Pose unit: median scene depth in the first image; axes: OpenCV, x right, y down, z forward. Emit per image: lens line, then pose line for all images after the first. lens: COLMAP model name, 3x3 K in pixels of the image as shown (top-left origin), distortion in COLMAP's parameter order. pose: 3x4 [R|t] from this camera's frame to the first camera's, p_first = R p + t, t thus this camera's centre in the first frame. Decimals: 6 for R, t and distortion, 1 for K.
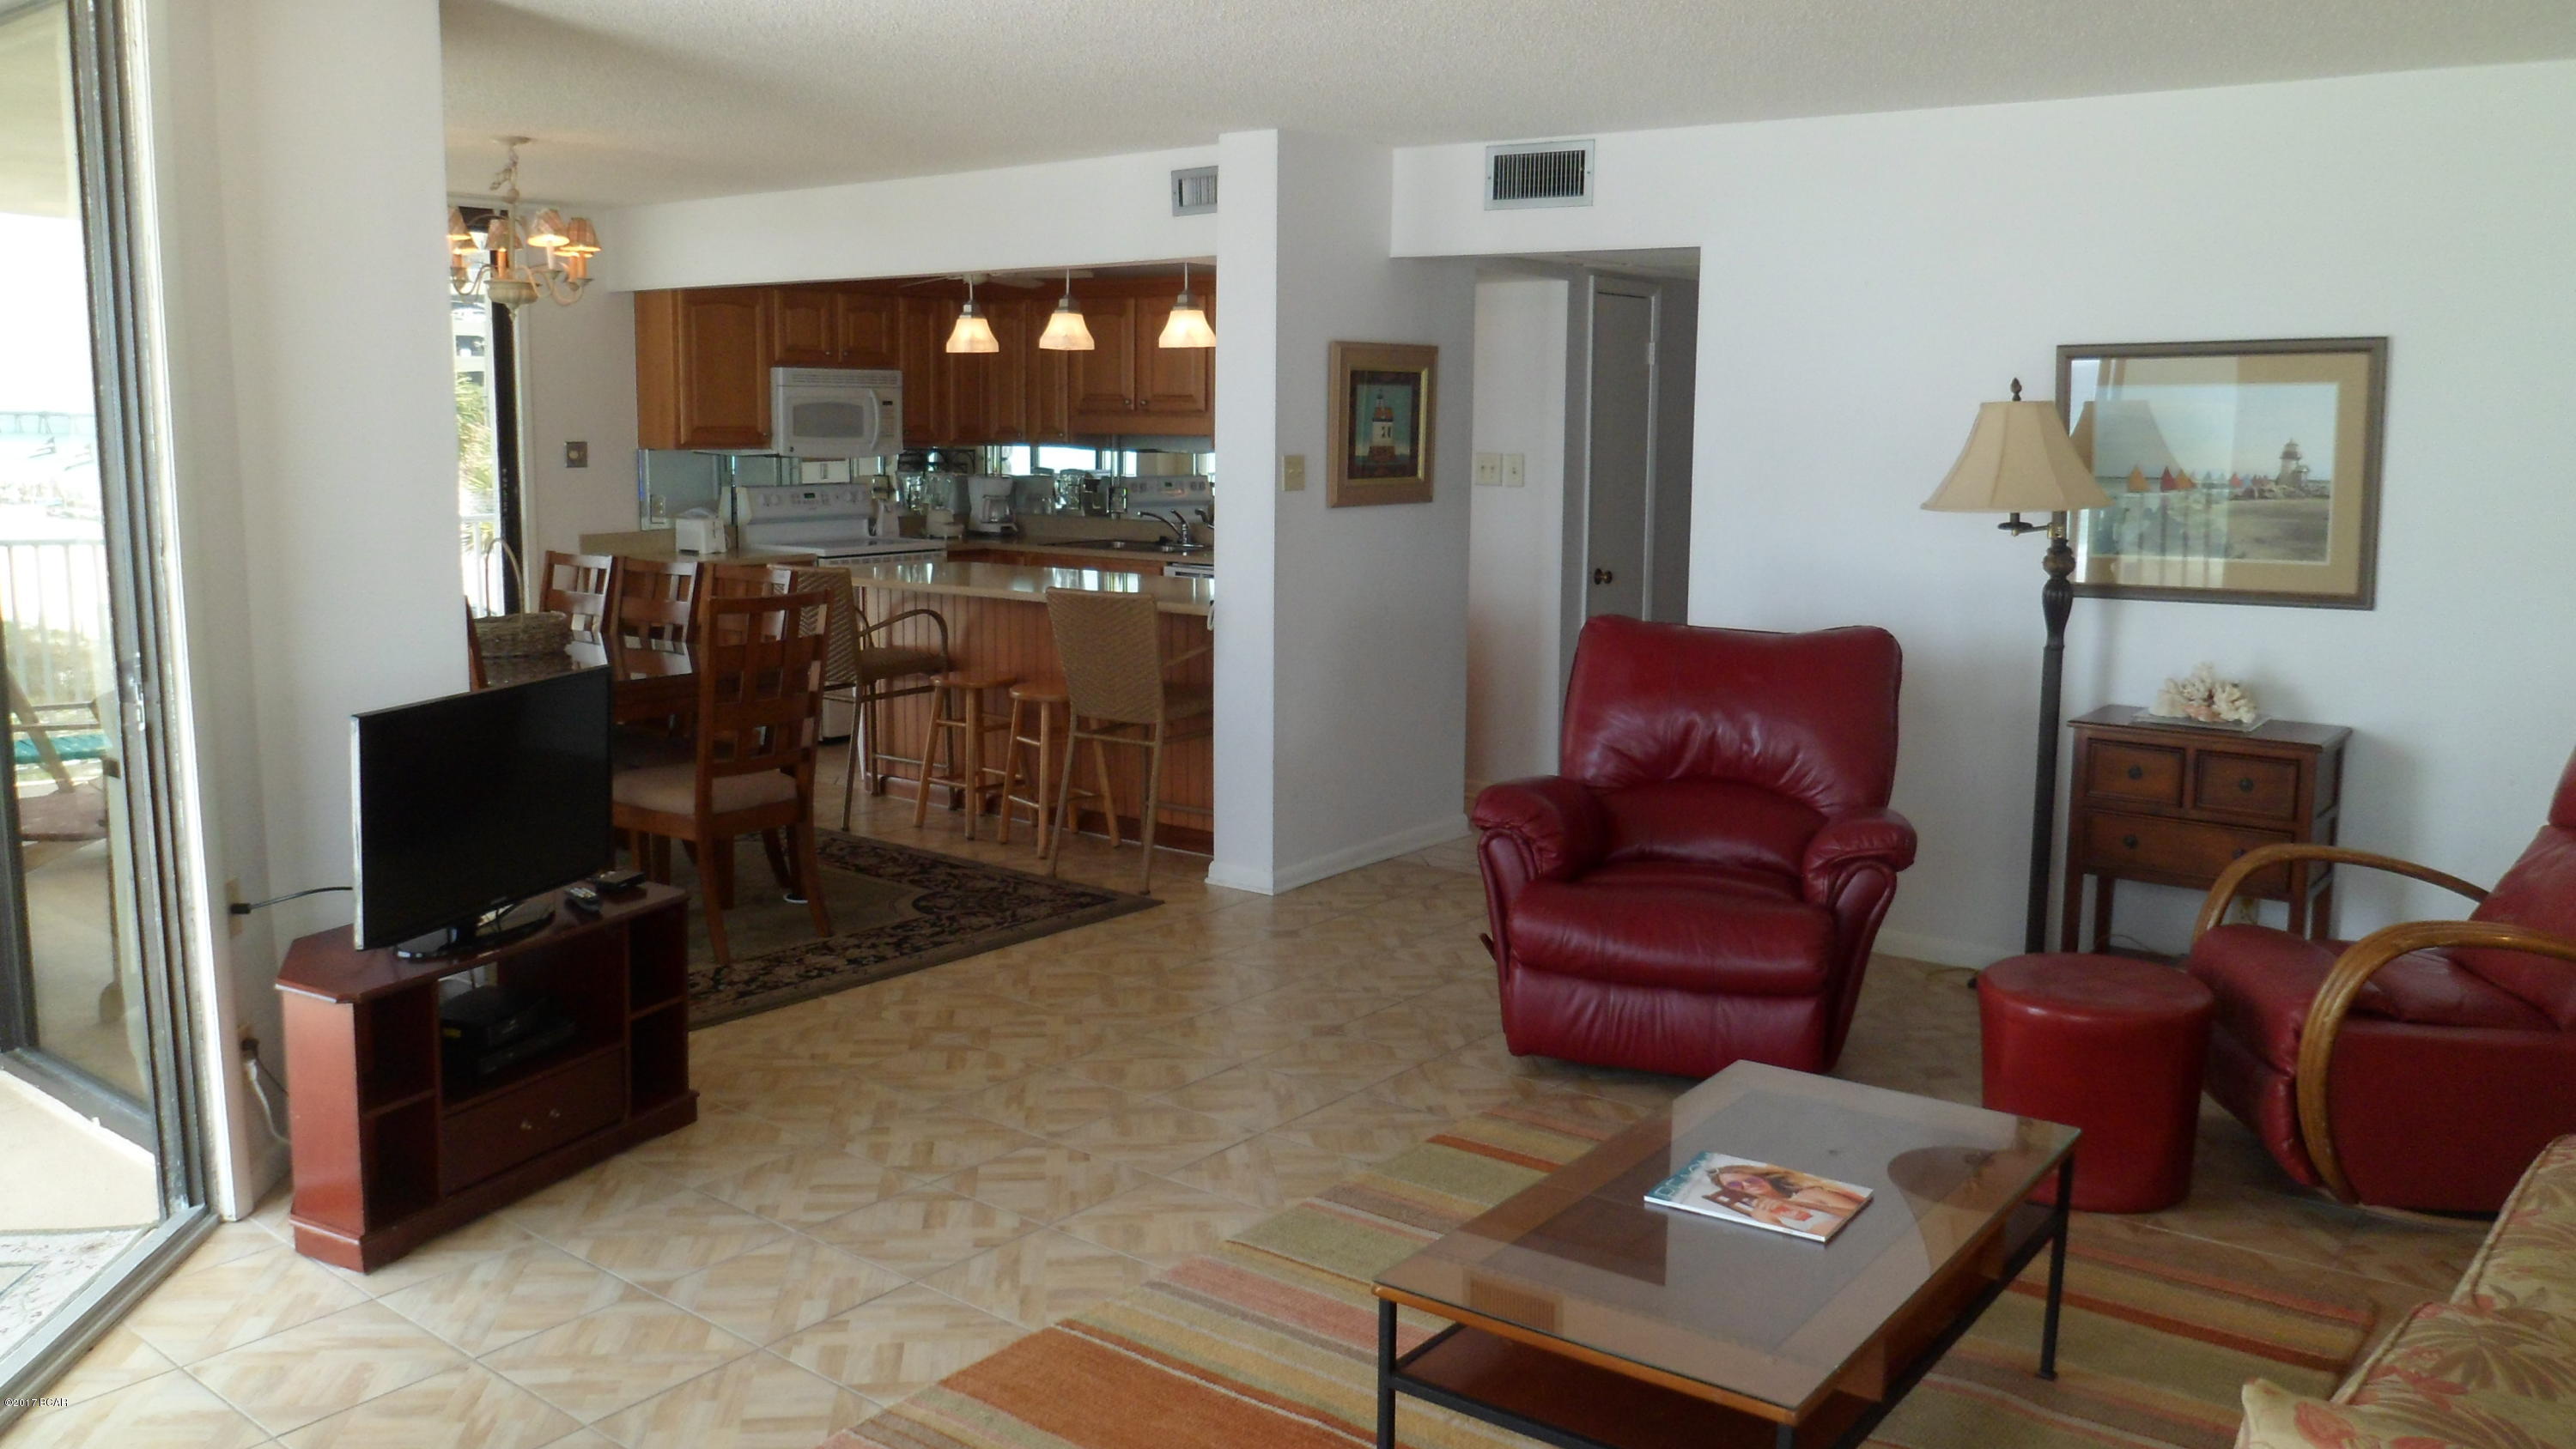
lens RADIAL K [[2008.7, 0, 1278.4], [0, 2008.7, 705.2], [0, 0, 1]] dist [-0.090687, 0.058108]
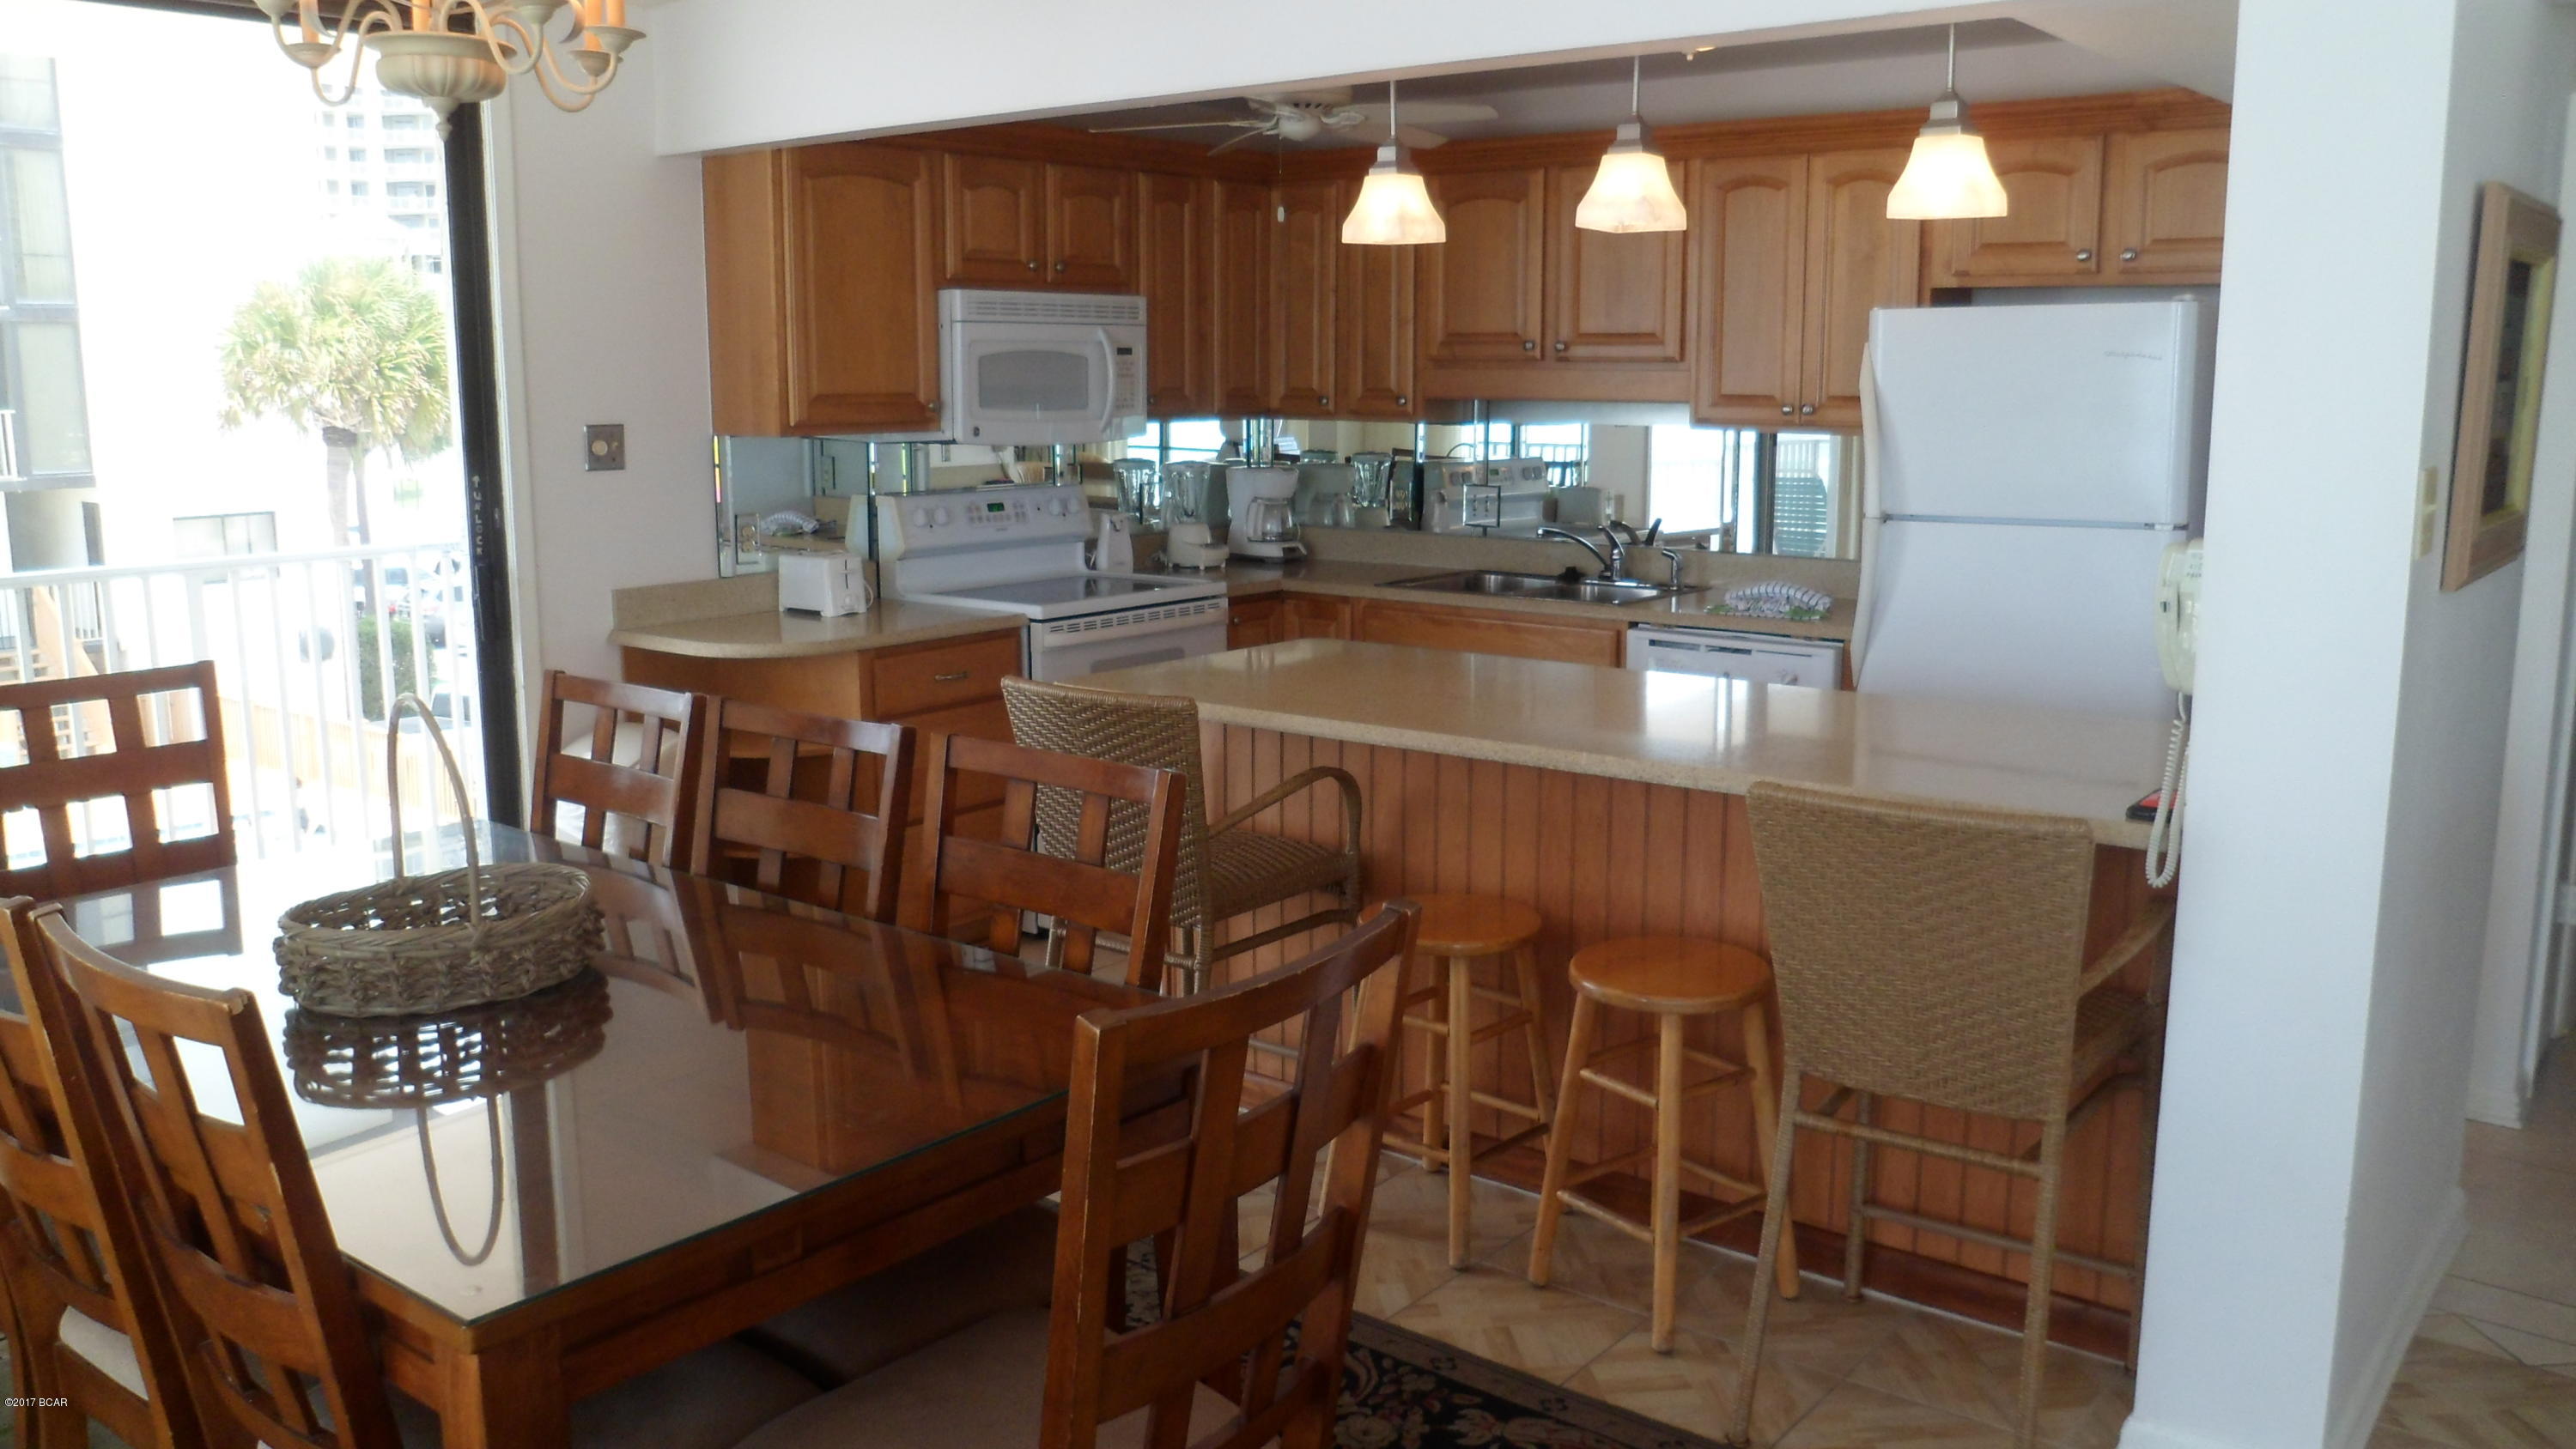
lens RADIAL K [[2008.7, 0, 1286.8], [0, 2008.7, 707.1], [0, 0, 1]] dist [-0.090687, 0.058108]
pose [[0.999898, -0.009979, -0.010249, -0.246559], [0.010222, 0.999661, 0.023951, -0.101710], [0.010007, -0.024053, 0.999661, 0.694493]]
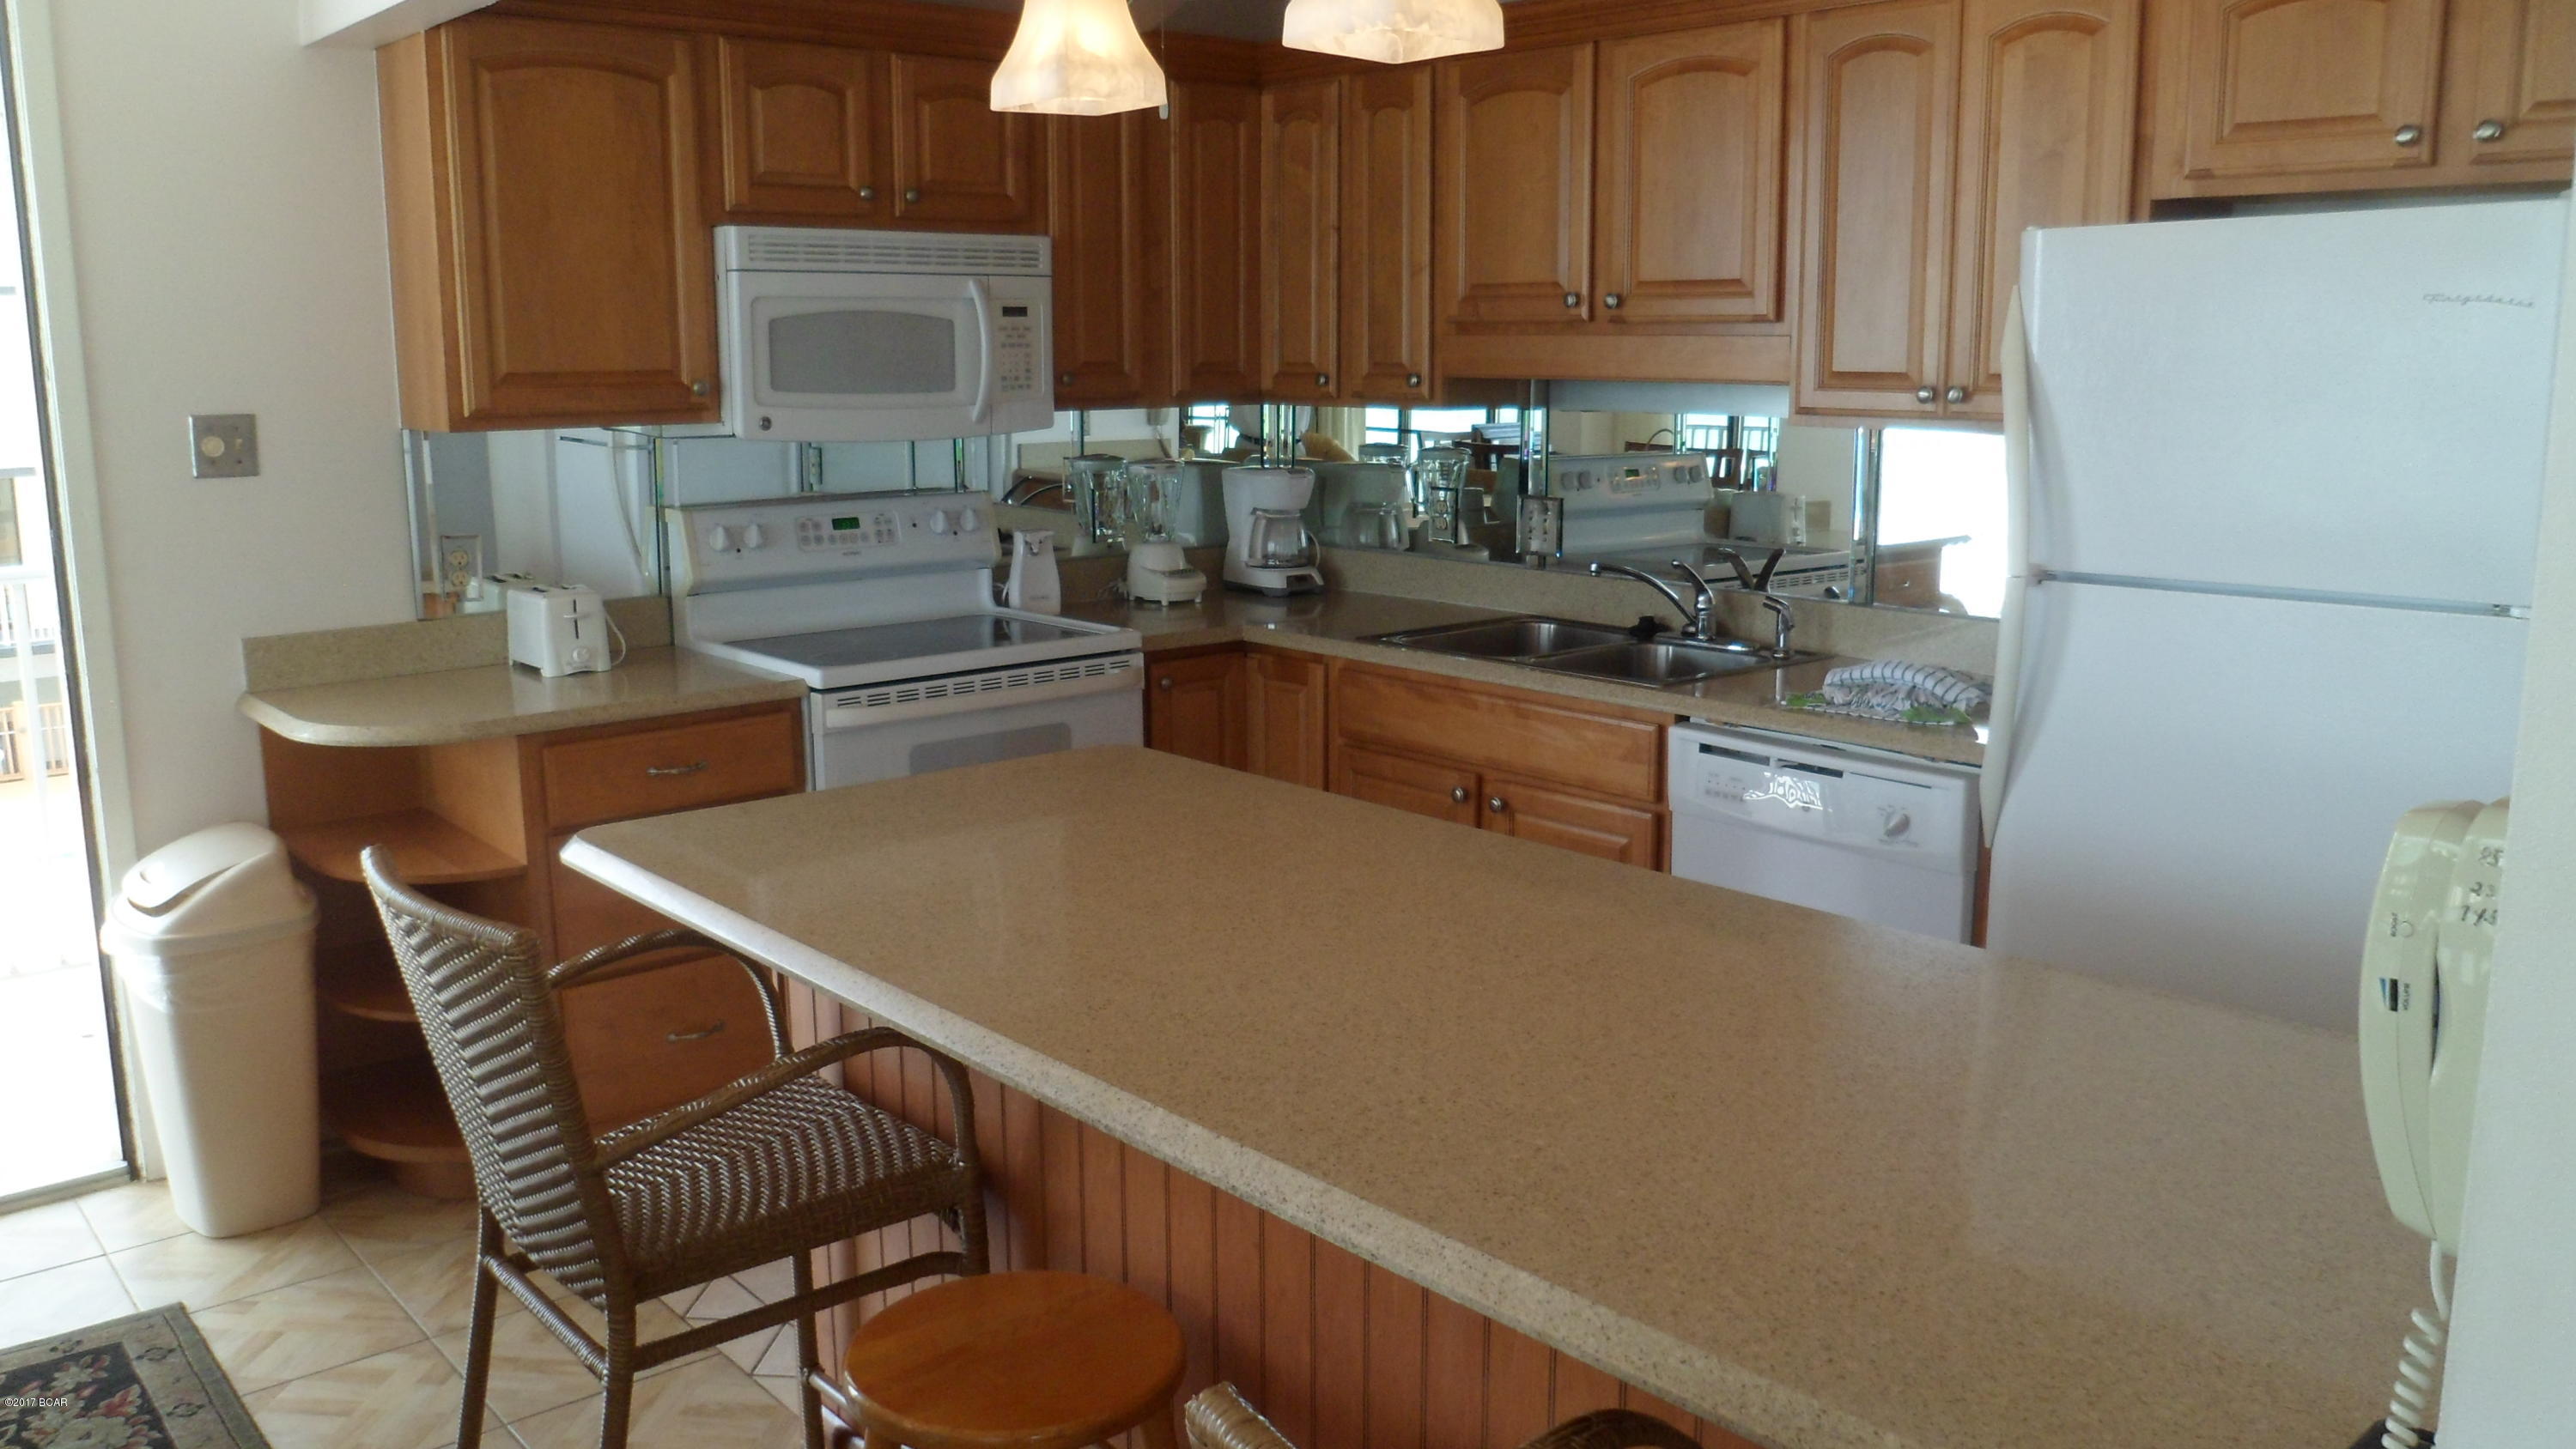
lens RADIAL K [[2008.7, 0, 1285.5], [0, 2008.7, 712.1], [0, 0, 1]] dist [-0.090687, 0.058108]
pose [[0.982523, 0.020041, -0.185058, -0.095862], [-0.013289, 0.999202, 0.037656, -0.140869], [0.185665, -0.034539, 0.982006, 1.006820]]
